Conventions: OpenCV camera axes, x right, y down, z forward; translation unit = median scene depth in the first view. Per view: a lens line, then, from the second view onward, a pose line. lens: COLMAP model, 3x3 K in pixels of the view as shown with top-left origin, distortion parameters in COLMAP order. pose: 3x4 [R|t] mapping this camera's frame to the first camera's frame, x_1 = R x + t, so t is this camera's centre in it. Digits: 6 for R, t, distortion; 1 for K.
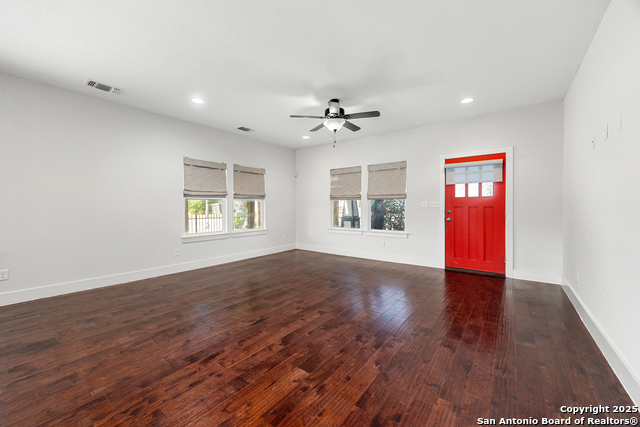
lens RADIAL K [[250.0, 0, 322.8], [0, 250.0, 212.3], [0, 0, 1]] dist [0.001620, -0.000018]
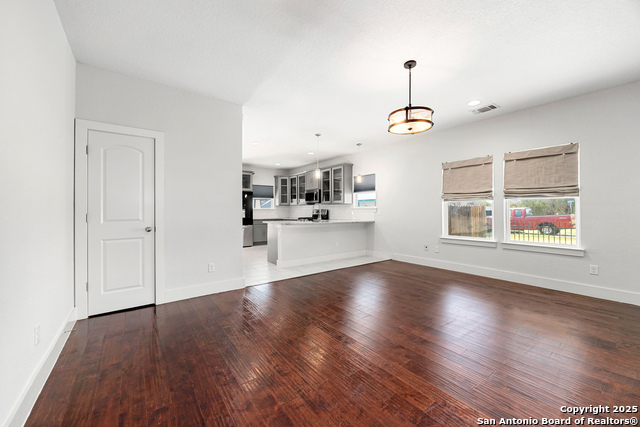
lens RADIAL K [[250.0, 0, 325.0], [0, 250.0, 212.9], [0, 0, 1]] dist [0.001620, -0.000018]
pose [[-0.236980, 0.011680, -0.971444, 0.067898], [-0.014614, 0.999772, 0.015586, -0.003342], [0.971405, 0.017890, -0.236755, 0.057935]]
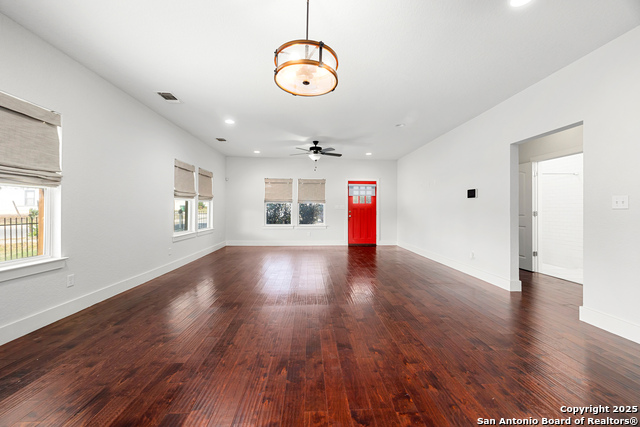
lens RADIAL K [[259.5, 0, 324.0], [0, 259.5, 210.7], [0, 0, 1]] dist [0.002082, 0.000123]
pose [[0.743991, 0.001969, 0.668187, -0.813663], [0.009239, 0.999870, -0.013233, 0.013009], [-0.668126, 0.016019, 0.743876, -0.207288]]
